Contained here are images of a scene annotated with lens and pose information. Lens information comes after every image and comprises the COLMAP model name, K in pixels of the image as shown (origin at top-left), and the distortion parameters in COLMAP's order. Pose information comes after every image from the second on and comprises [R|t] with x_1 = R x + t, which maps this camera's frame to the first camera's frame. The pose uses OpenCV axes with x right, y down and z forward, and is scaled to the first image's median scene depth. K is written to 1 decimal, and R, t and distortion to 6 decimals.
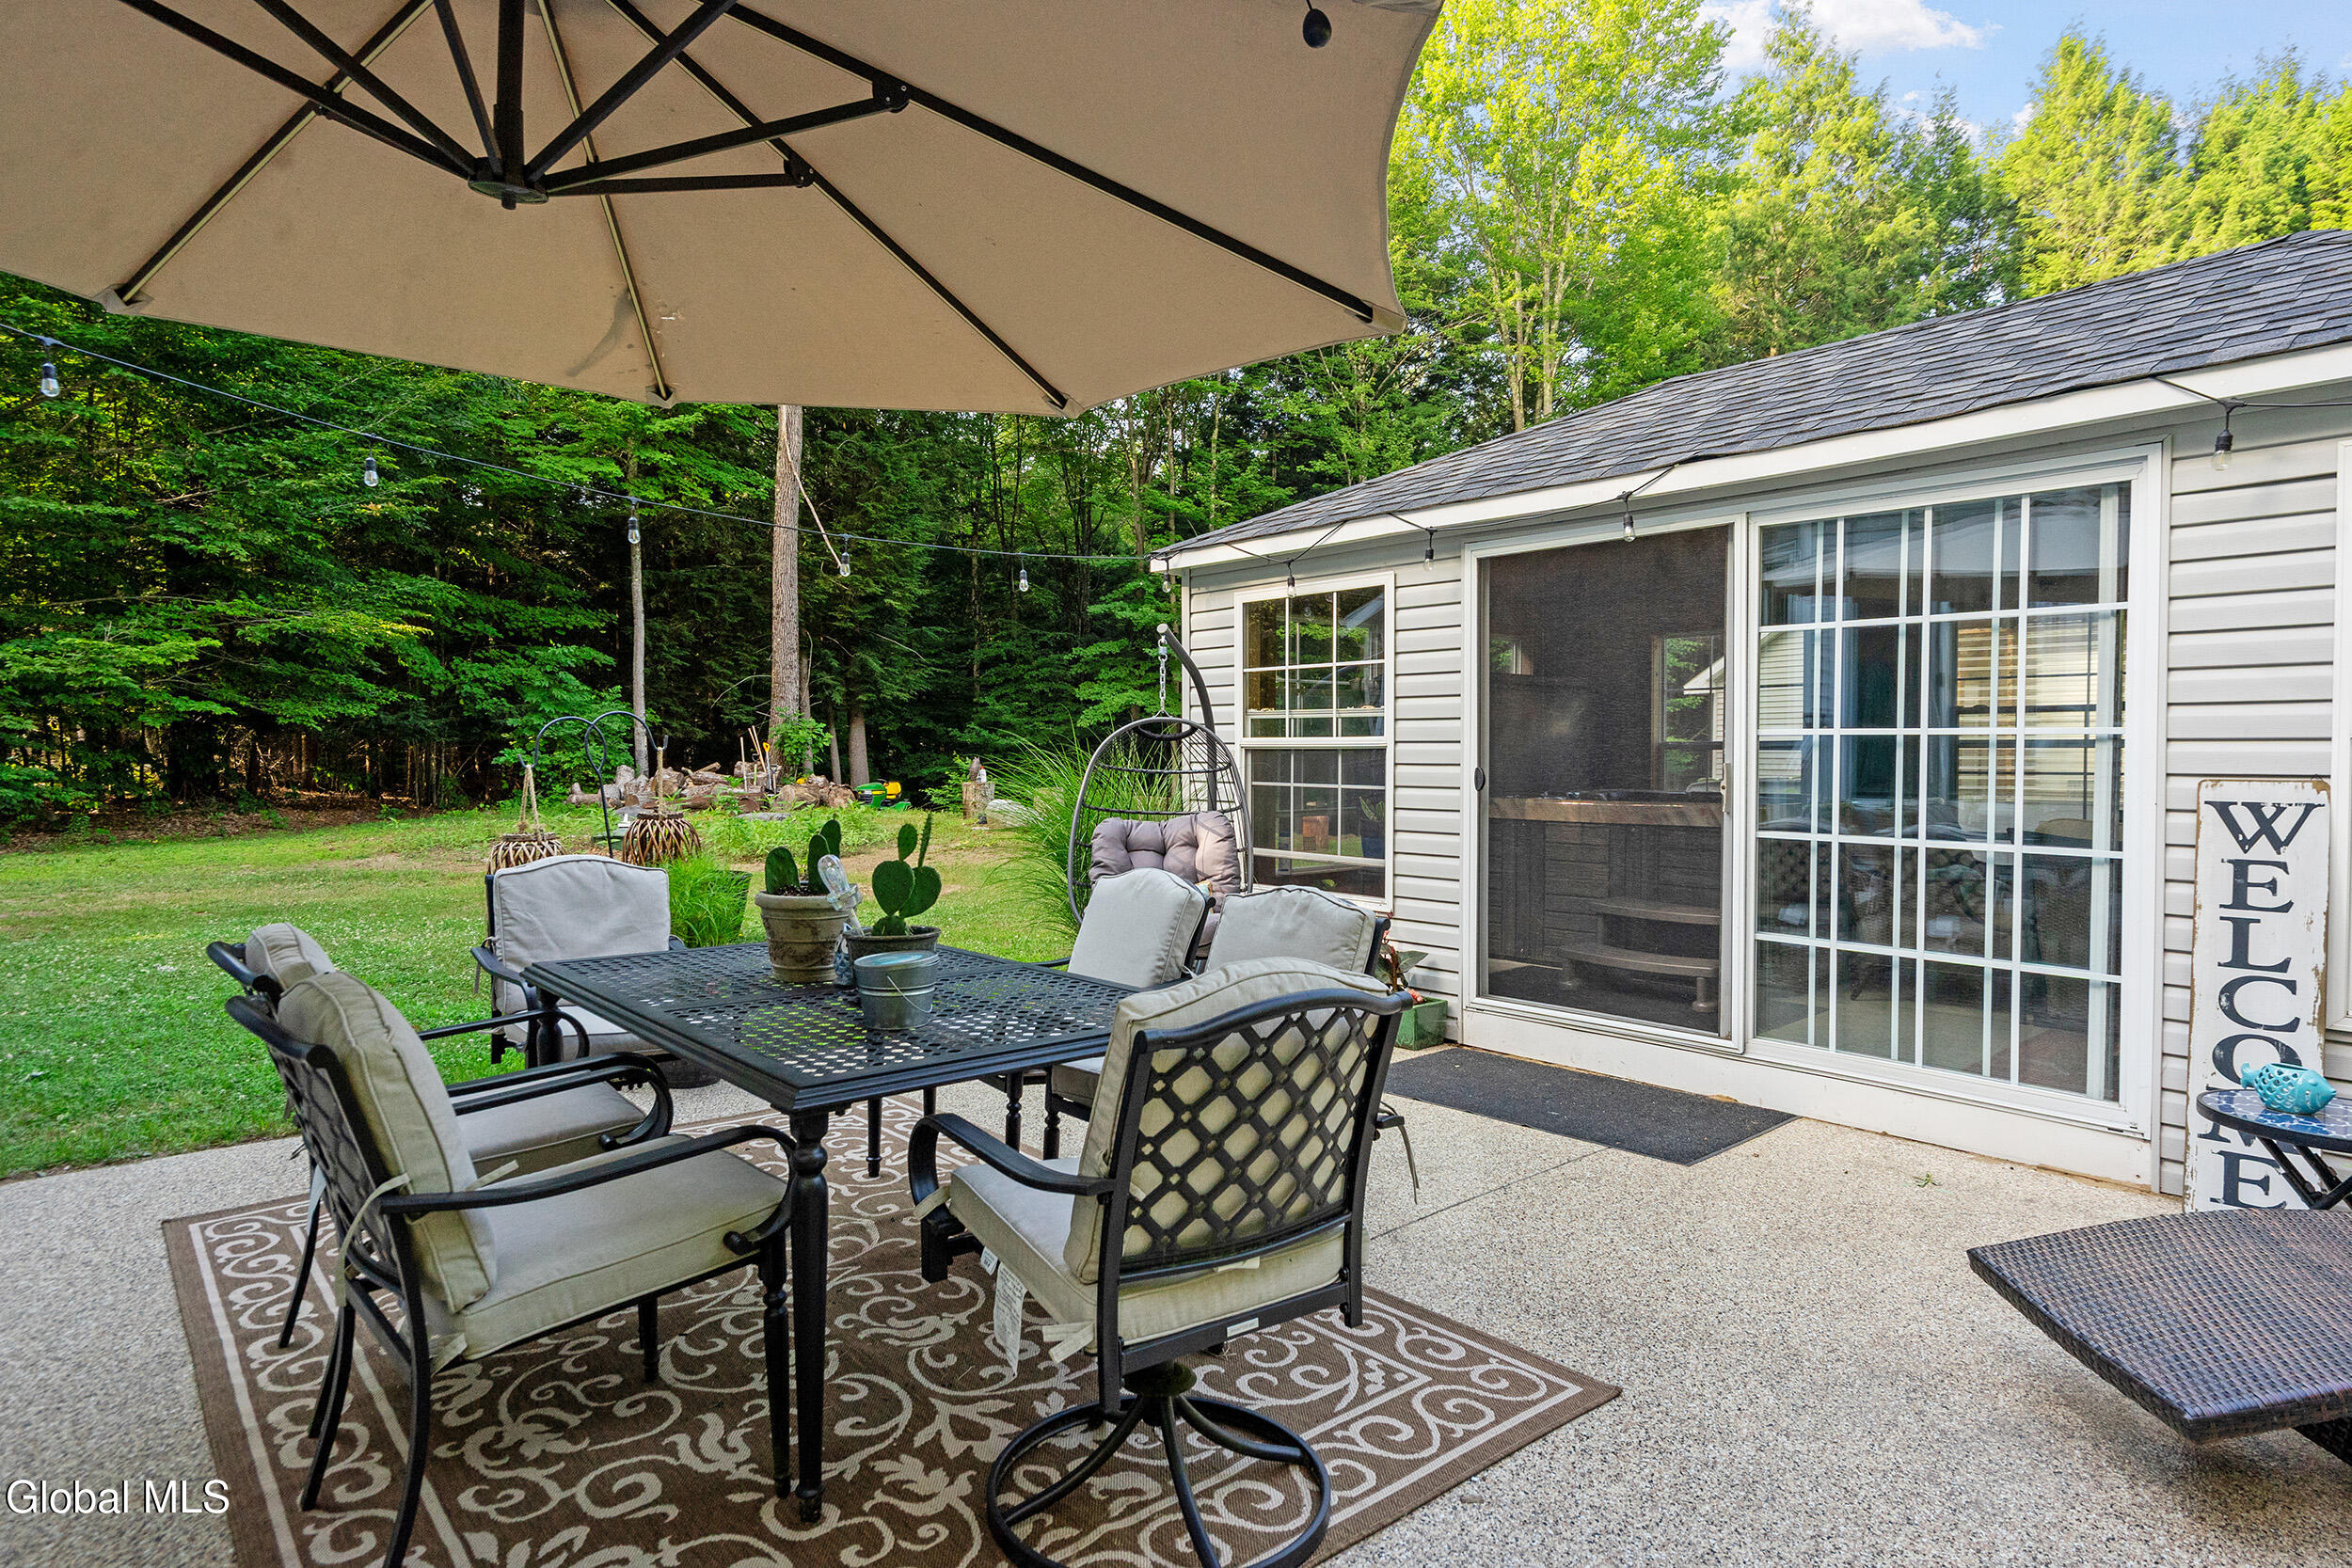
lens RADIAL K [[1278.2, 0, 1173.9], [0, 1278.2, 782.8], [0, 0, 1]] dist [-0.001618, 0.000138]
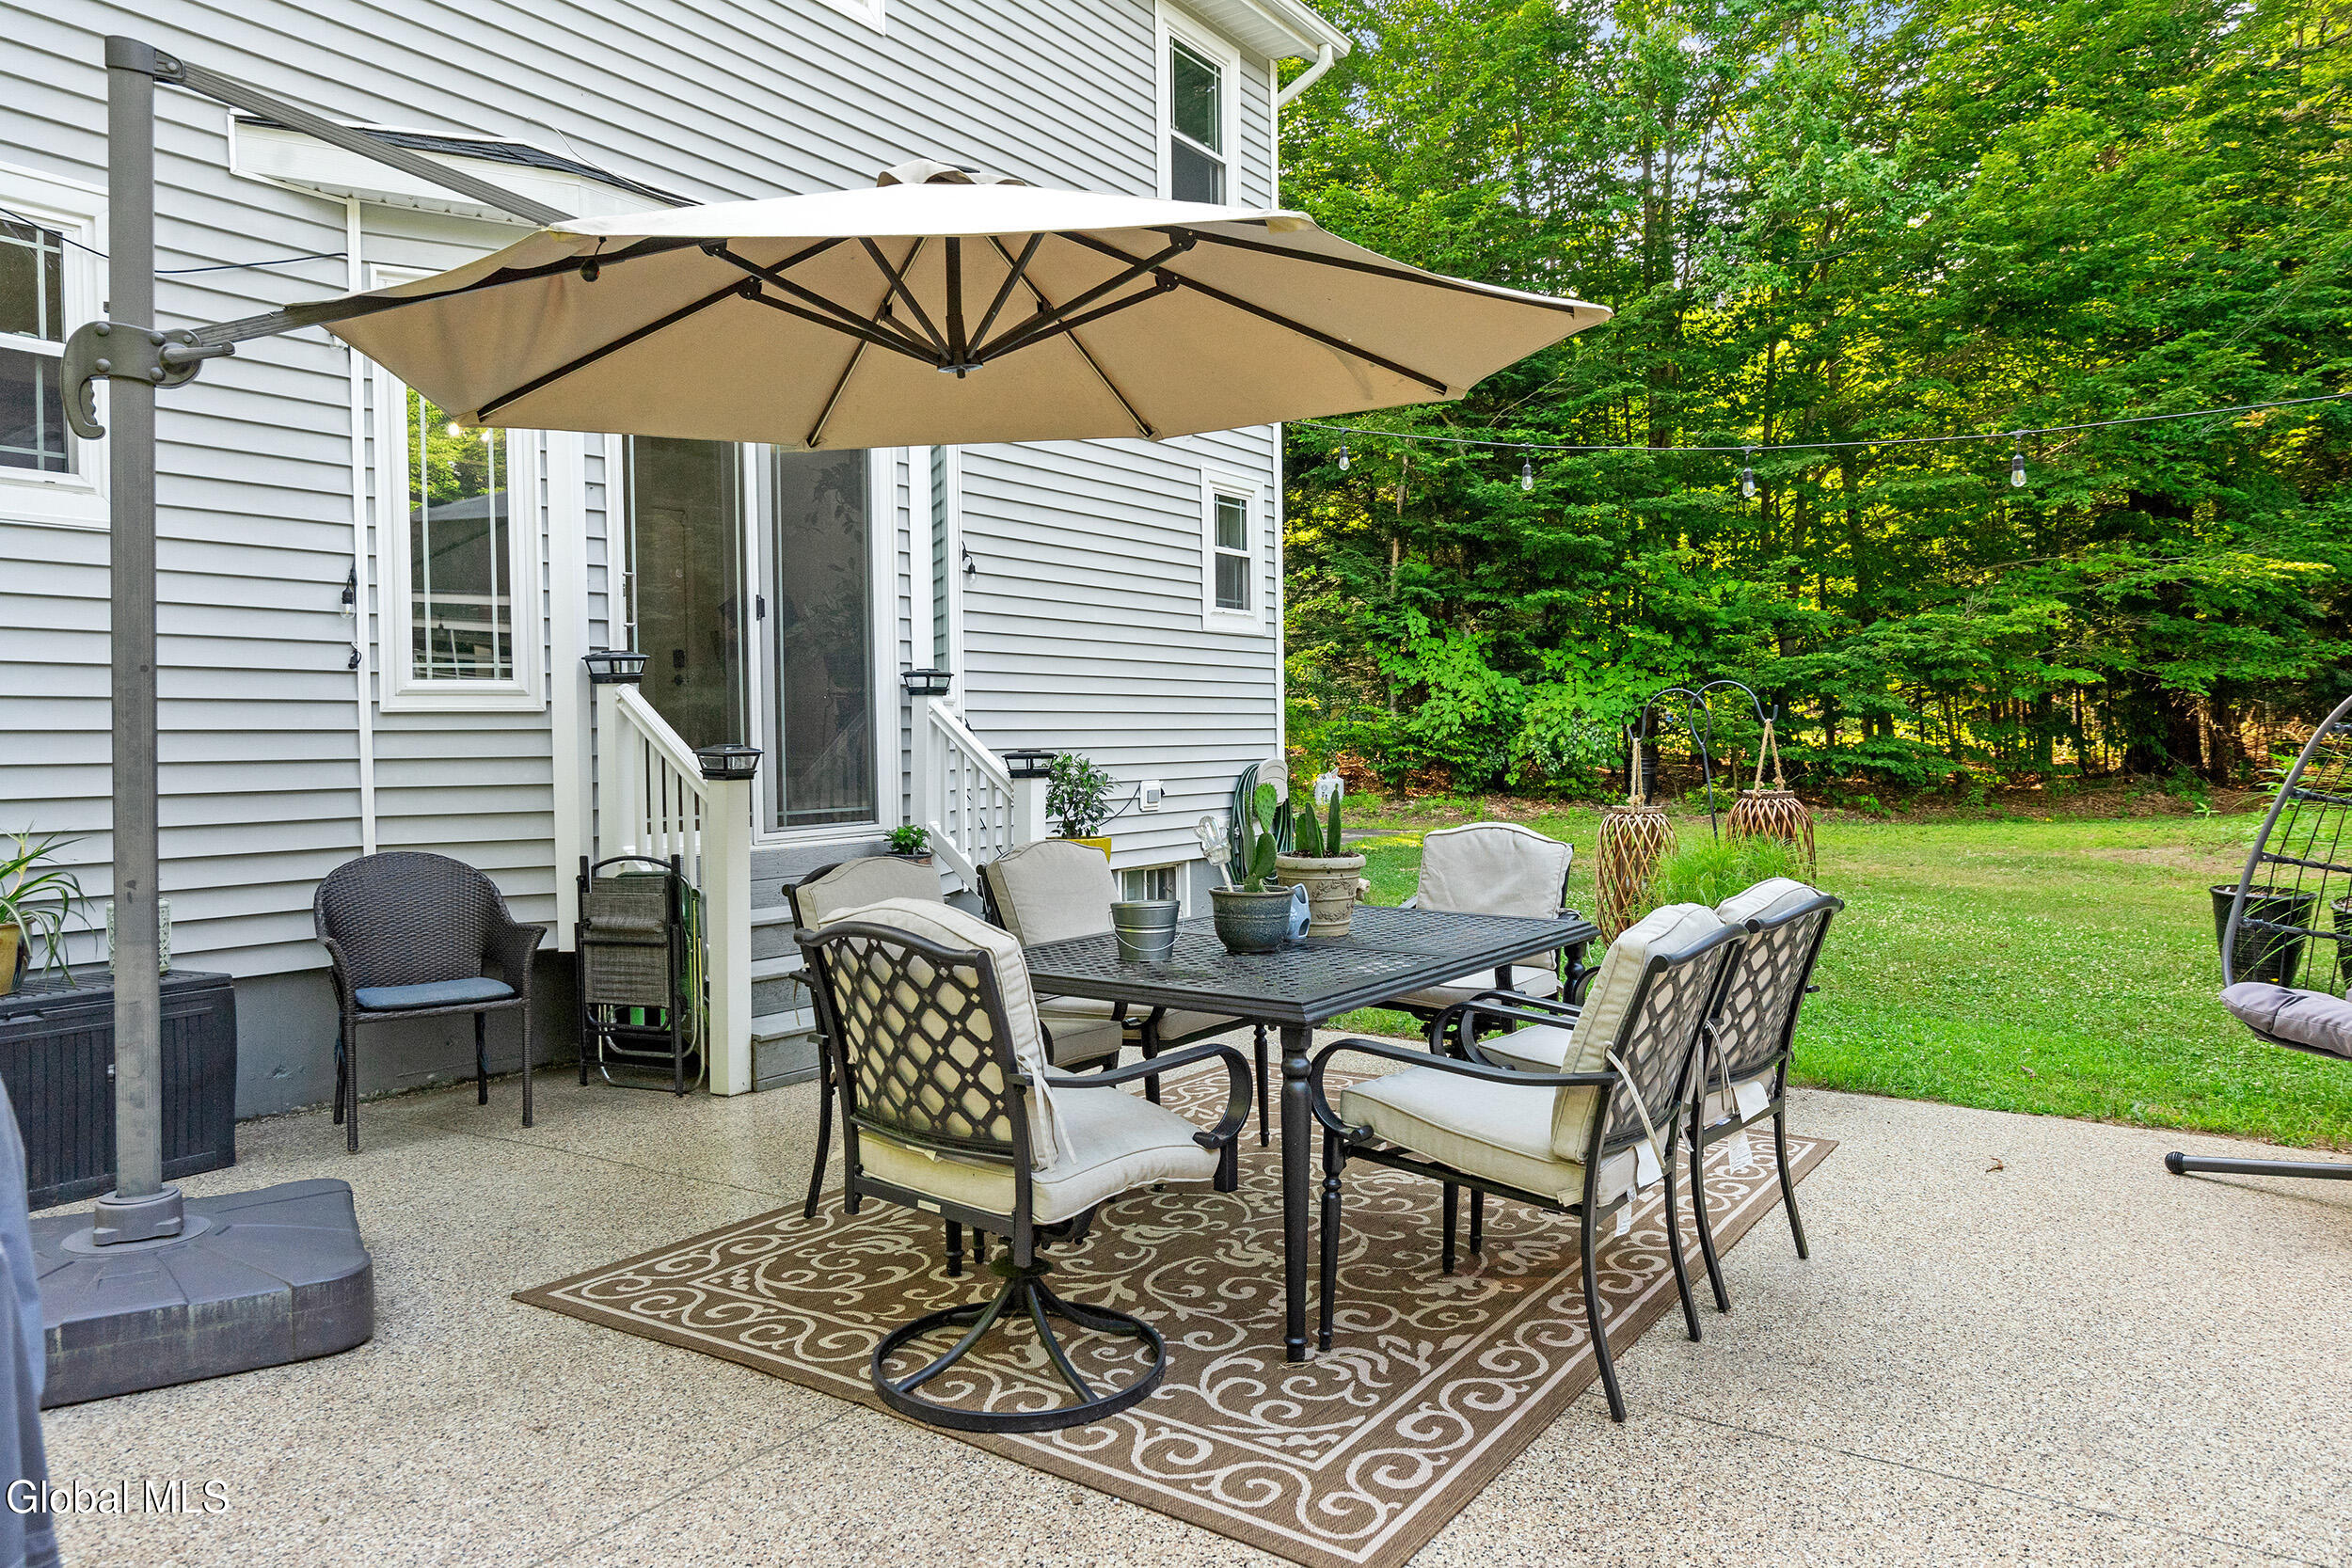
lens RADIAL K [[1587.0, 0, 1167.3], [0, 1587.0, 776.3], [0, 0, 1]] dist [0.008567, 0.001312]
pose [[0.242906, 0.022688, -0.969784, 1.173265], [-0.013285, 0.999710, 0.020061, -0.008152], [0.969959, 0.008011, 0.243137, 0.644352]]
